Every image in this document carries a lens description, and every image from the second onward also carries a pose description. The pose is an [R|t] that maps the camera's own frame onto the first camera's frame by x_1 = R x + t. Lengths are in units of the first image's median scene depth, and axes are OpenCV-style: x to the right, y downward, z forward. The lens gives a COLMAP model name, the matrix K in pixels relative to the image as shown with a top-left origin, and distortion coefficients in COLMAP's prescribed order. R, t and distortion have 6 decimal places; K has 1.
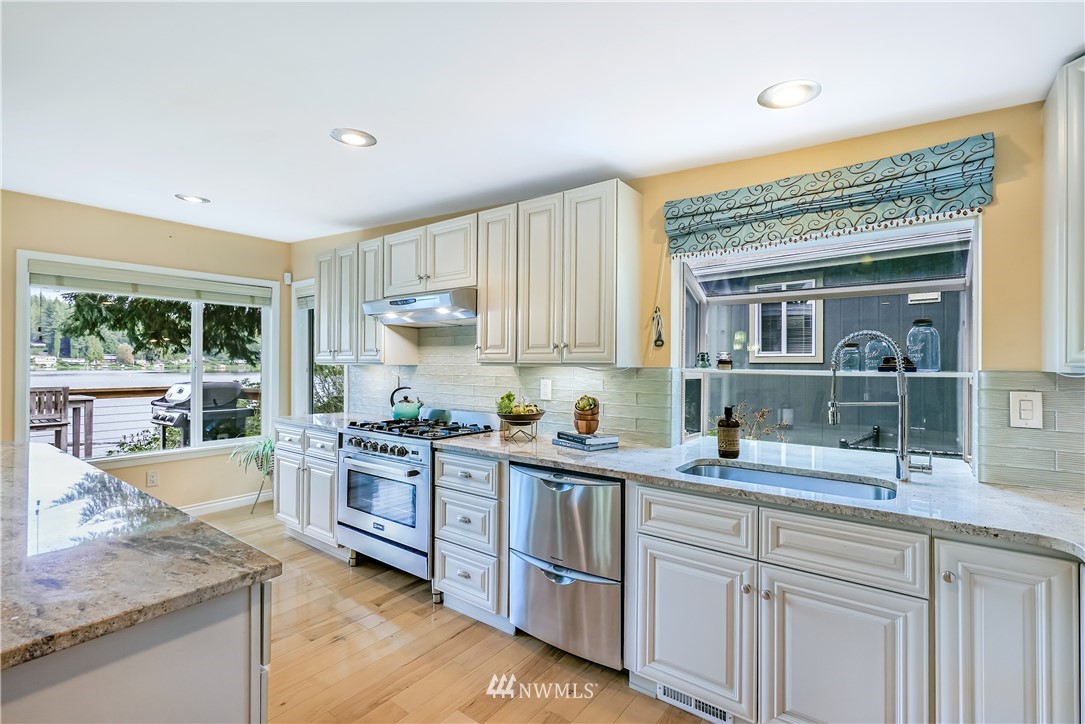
lens RADIAL K [[501.5, 0, 536.0], [0, 501.5, 361.5], [0, 0, 1]] dist [-0.001238, 0.000411]
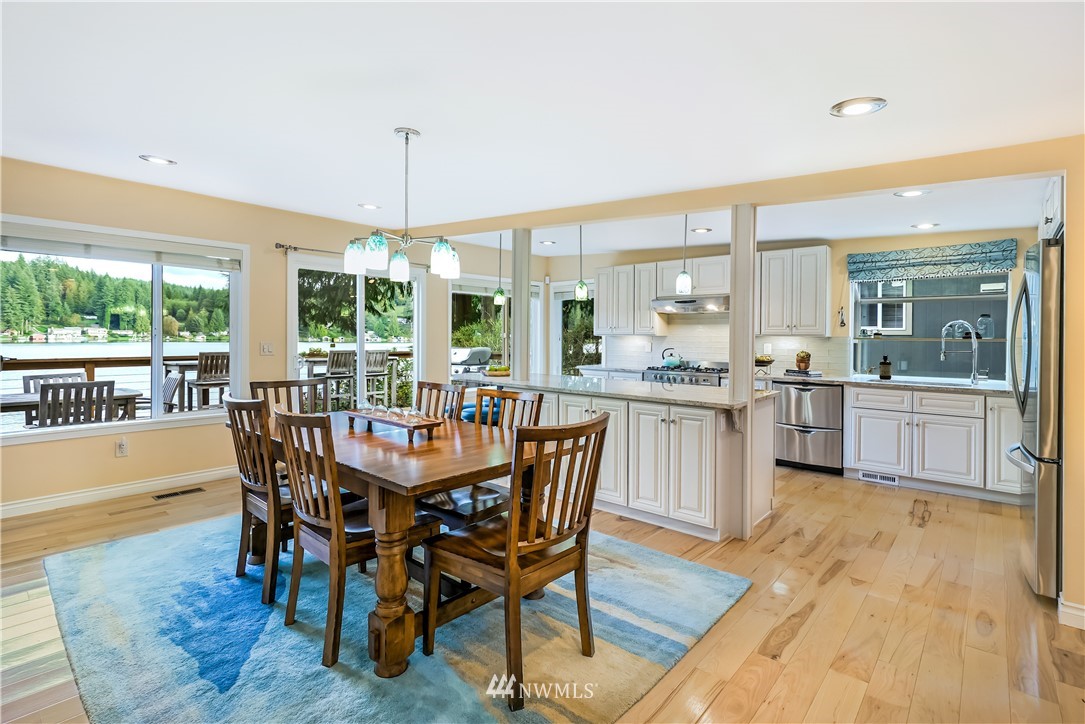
lens RADIAL K [[523.3, 0, 507.8], [0, 523.3, 335.8], [0, 0, 1]] dist [-0.002569, 0.001365]
pose [[0.994497, 0.002060, -0.104741, -0.952222], [-0.001693, 0.999992, 0.003593, 0.002691], [0.104747, -0.003395, 0.994493, -1.333346]]
